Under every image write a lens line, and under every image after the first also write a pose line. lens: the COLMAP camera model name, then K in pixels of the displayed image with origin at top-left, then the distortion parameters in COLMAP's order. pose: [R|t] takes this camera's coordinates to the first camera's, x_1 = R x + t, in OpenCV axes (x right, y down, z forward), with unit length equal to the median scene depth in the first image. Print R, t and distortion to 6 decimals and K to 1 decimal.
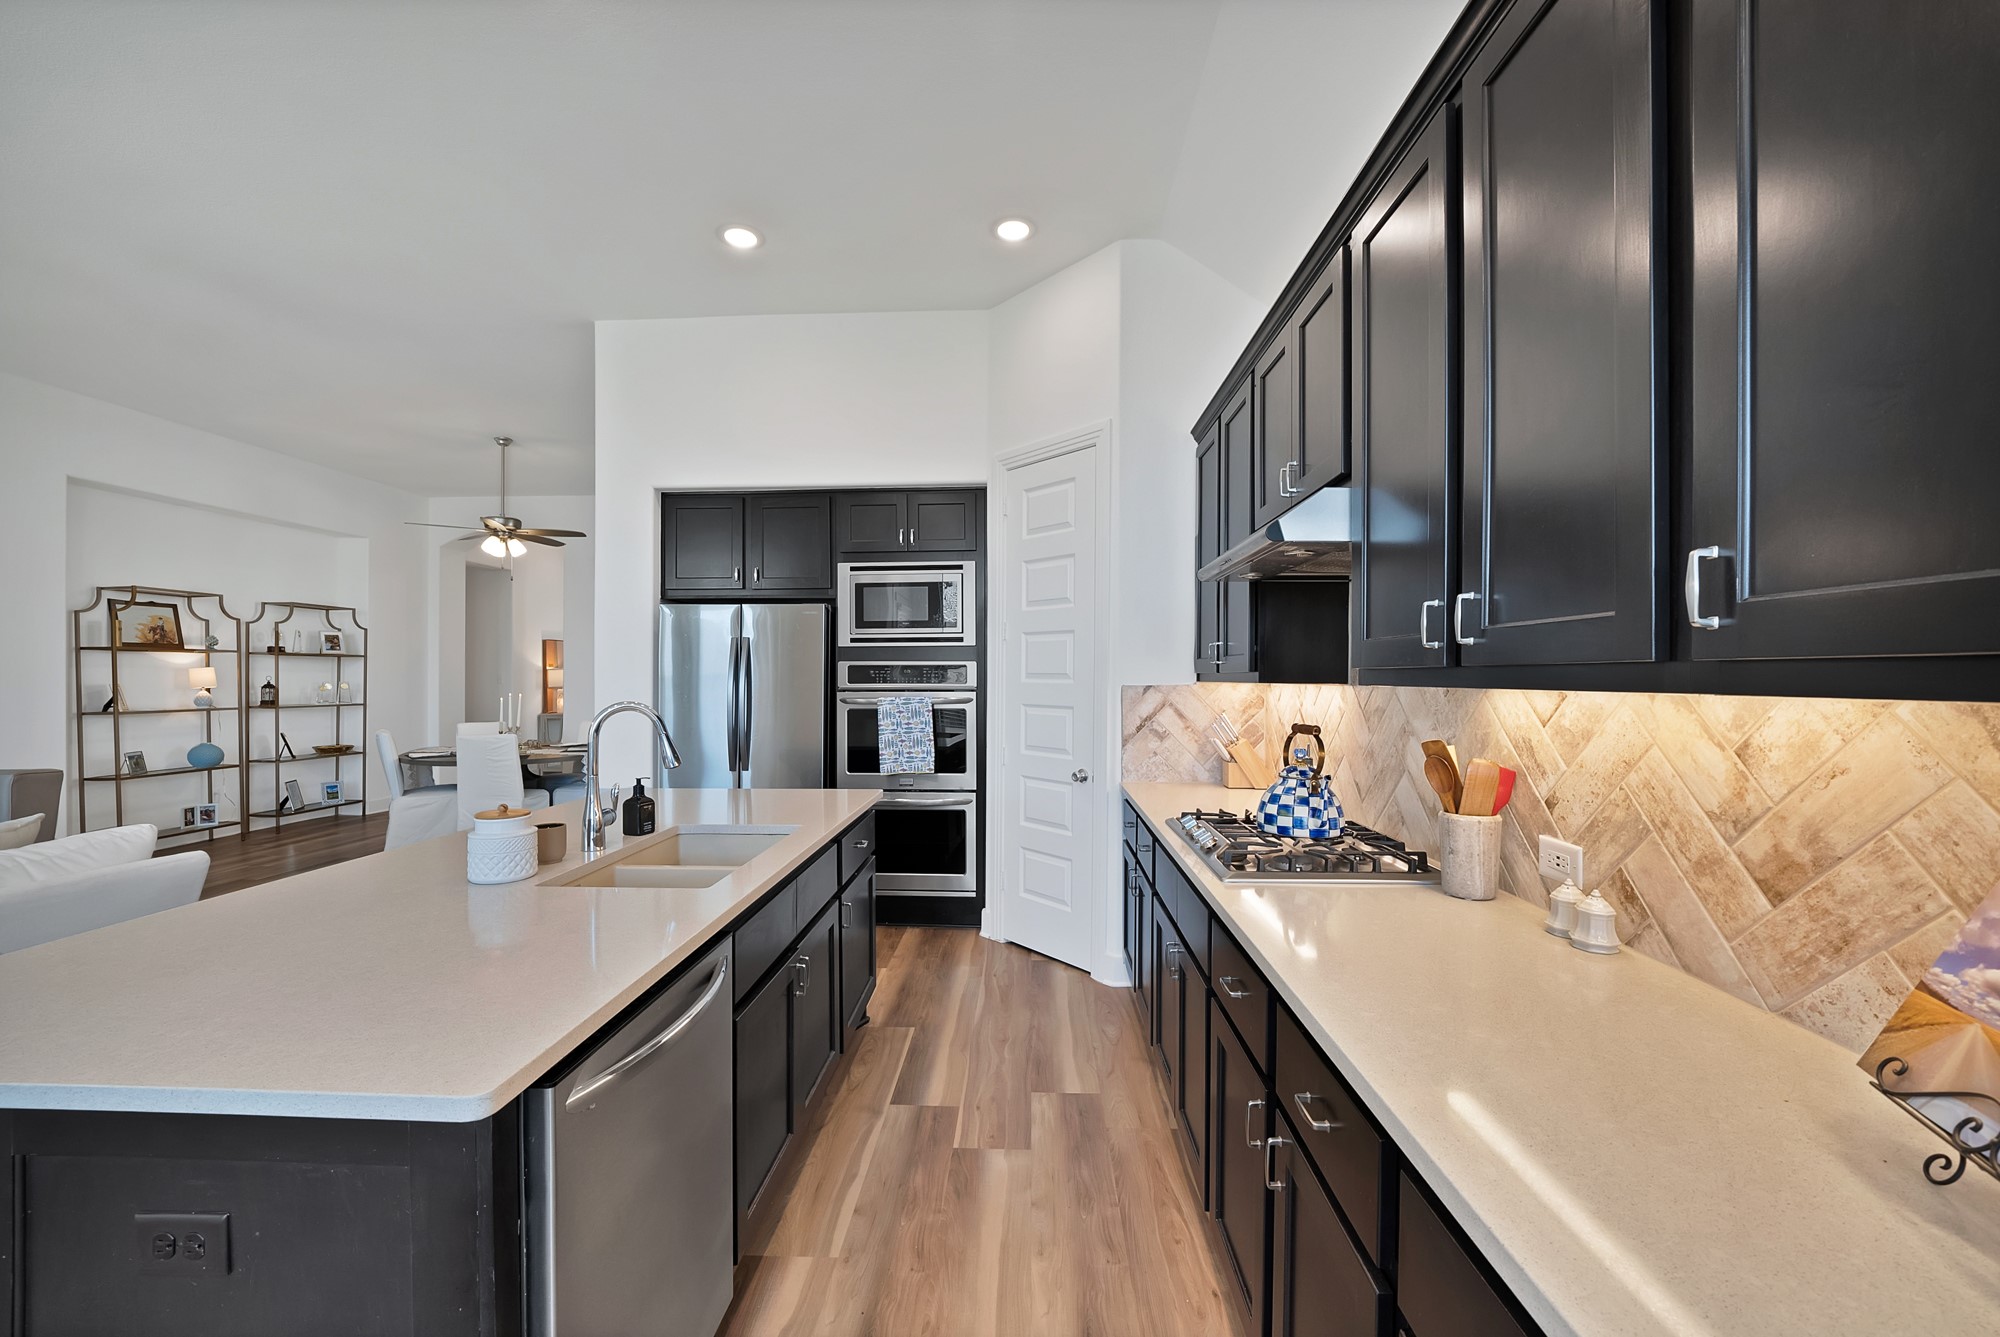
lens RADIAL K [[776.8, 0, 998.4], [0, 776.8, 678.9], [0, 0, 1]] dist [-0.012697, -0.000331]
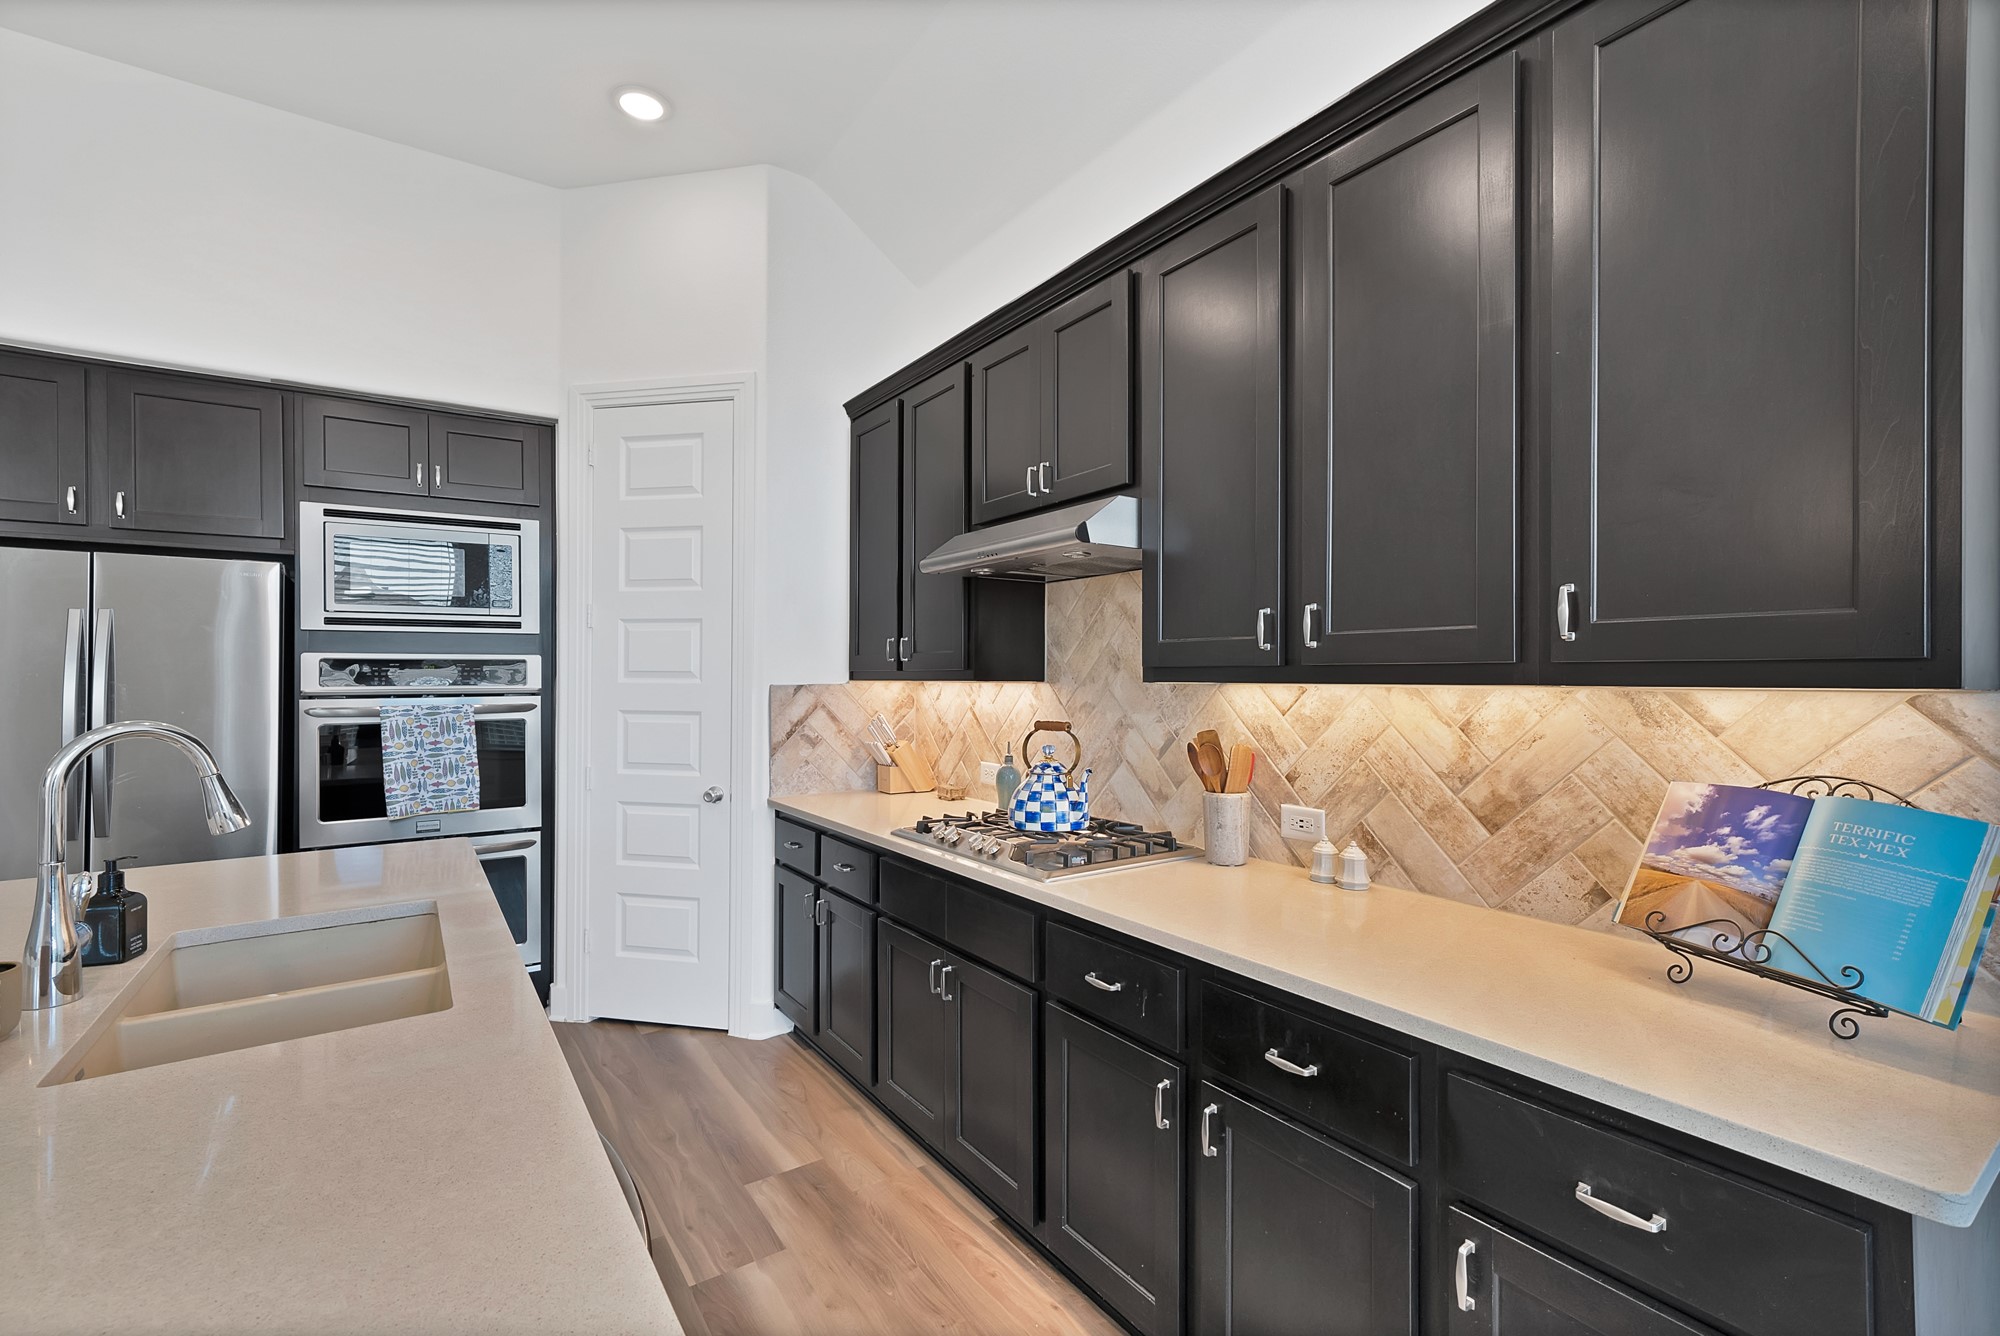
lens RADIAL K [[867.5, 0, 1002.1], [0, 867.5, 675.6], [0, 0, 1]] dist [0.001059, -0.000772]
pose [[0.797731, -0.000519, 0.603013, -0.177711], [0.002711, 0.999993, -0.002725, 0.000599], [-0.603007, 0.003808, 0.797727, 0.064965]]
